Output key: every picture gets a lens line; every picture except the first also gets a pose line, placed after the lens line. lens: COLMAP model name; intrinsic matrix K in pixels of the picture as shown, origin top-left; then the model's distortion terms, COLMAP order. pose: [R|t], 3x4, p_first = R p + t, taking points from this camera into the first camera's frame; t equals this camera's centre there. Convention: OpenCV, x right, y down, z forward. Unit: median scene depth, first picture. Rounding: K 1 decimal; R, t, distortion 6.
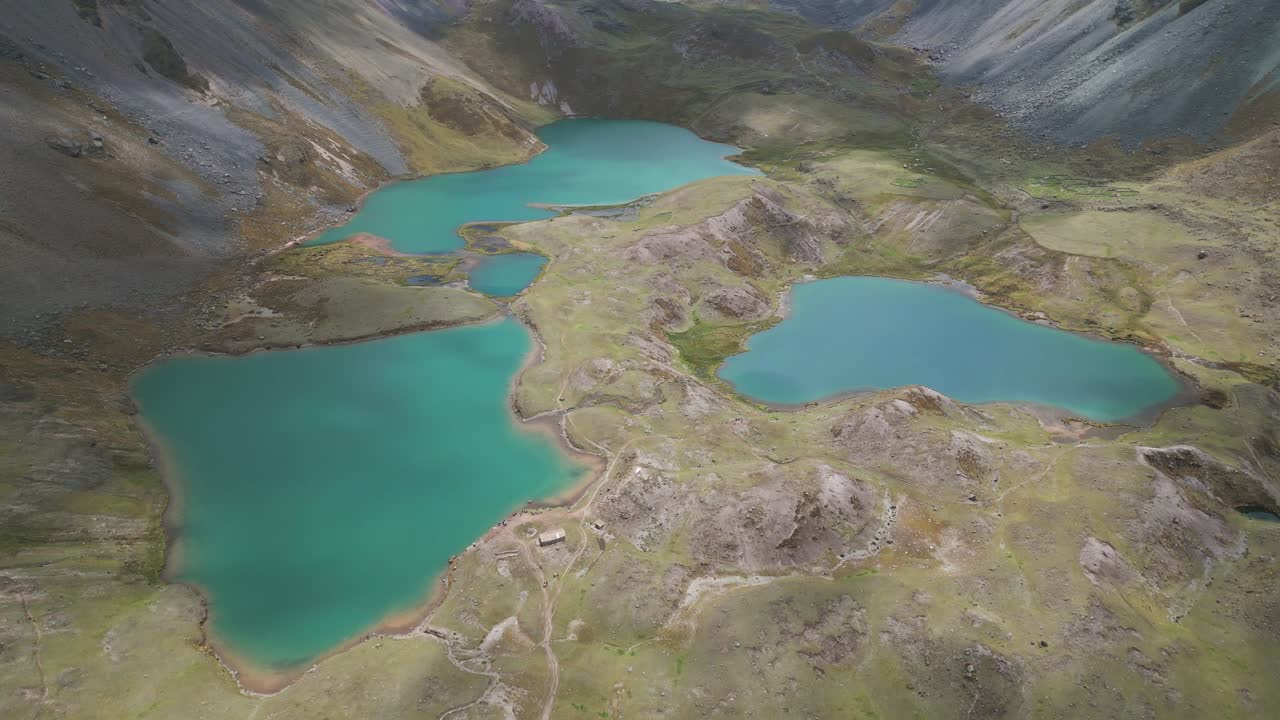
lens RADIAL K [[935.3, 0, 637.0], [0, 935.3, 362.2], [0, 0, 1]] dist [0.054770, -0.037120]
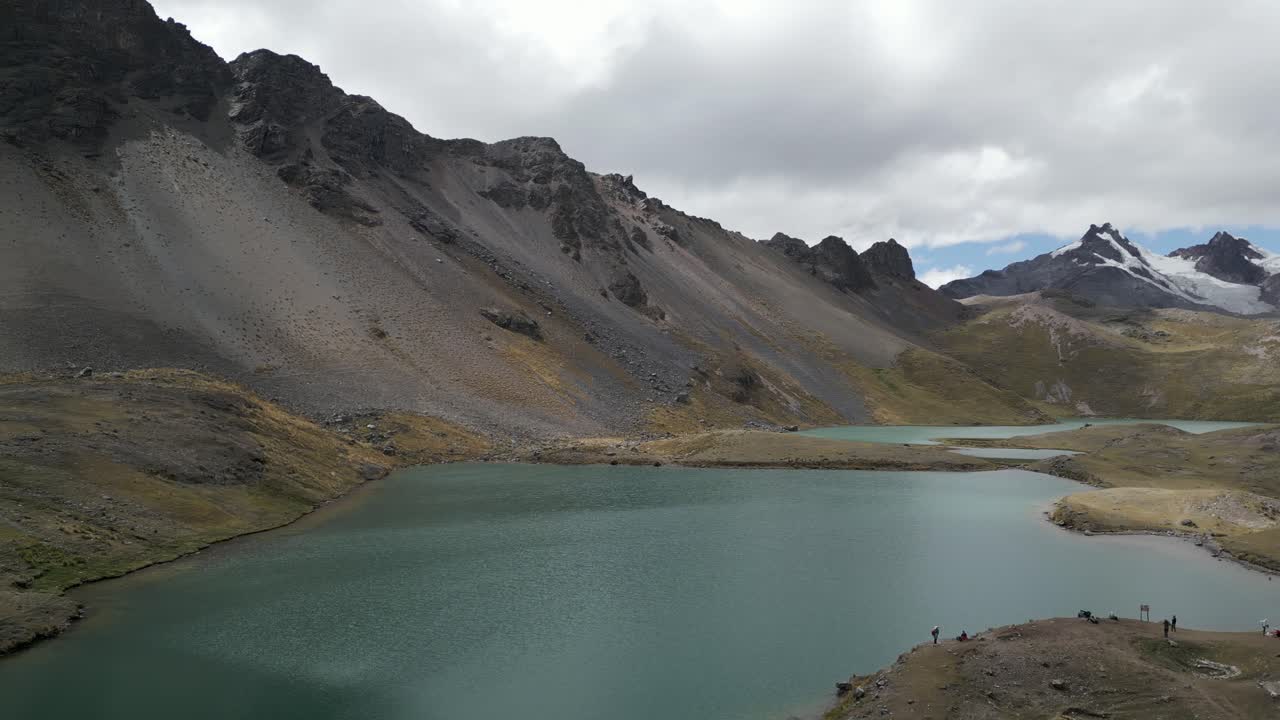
lens RADIAL K [[935.3, 0, 637.0], [0, 935.3, 363.6], [0, 0, 1]] dist [0.054770, -0.037120]
pose [[0.882965, 0.008879, -0.469355, -0.061572], [-0.206271, 0.905470, -0.370914, 0.111475], [0.421693, 0.424318, 0.801329, 0.348171]]
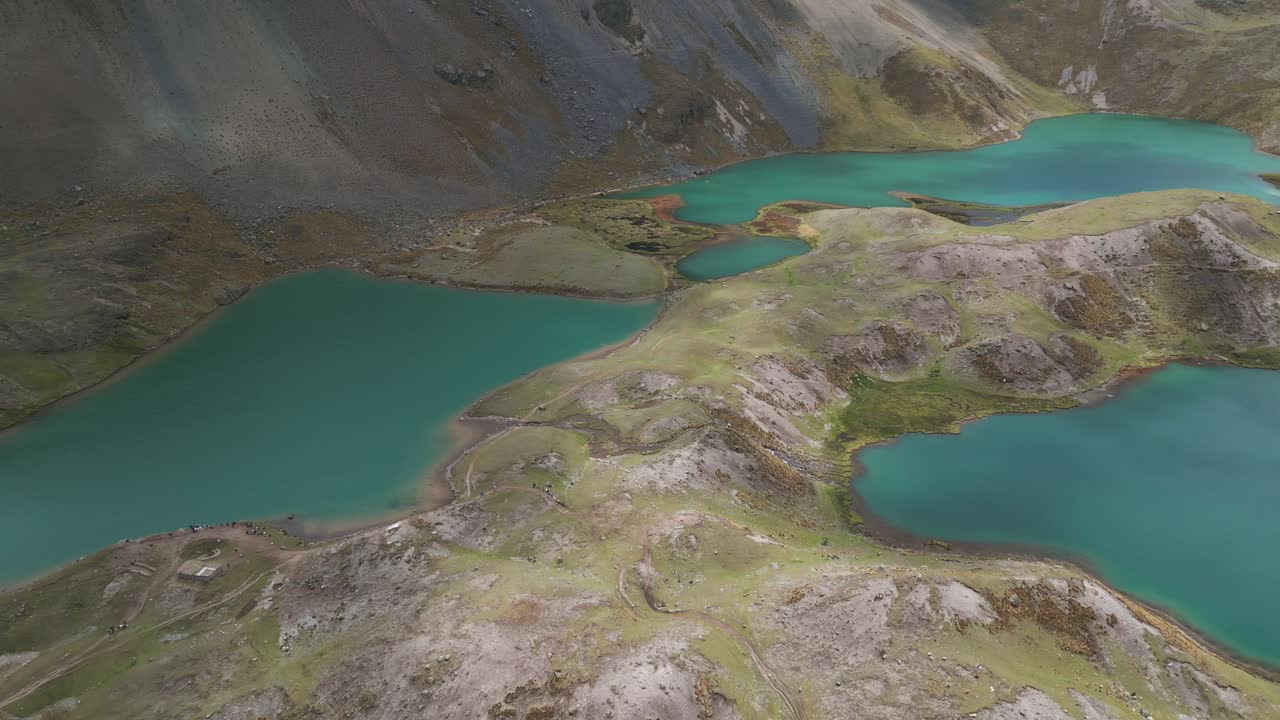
lens RADIAL K [[935.3, 0, 639.1], [0, 935.3, 366.4], [0, 0, 1]] dist [0.054770, -0.037120]
pose [[0.776039, 0.241194, -0.582743, 0.240918], [-0.246087, 0.966545, 0.072333, -0.038084], [0.580693, 0.087273, 0.809431, 0.292613]]
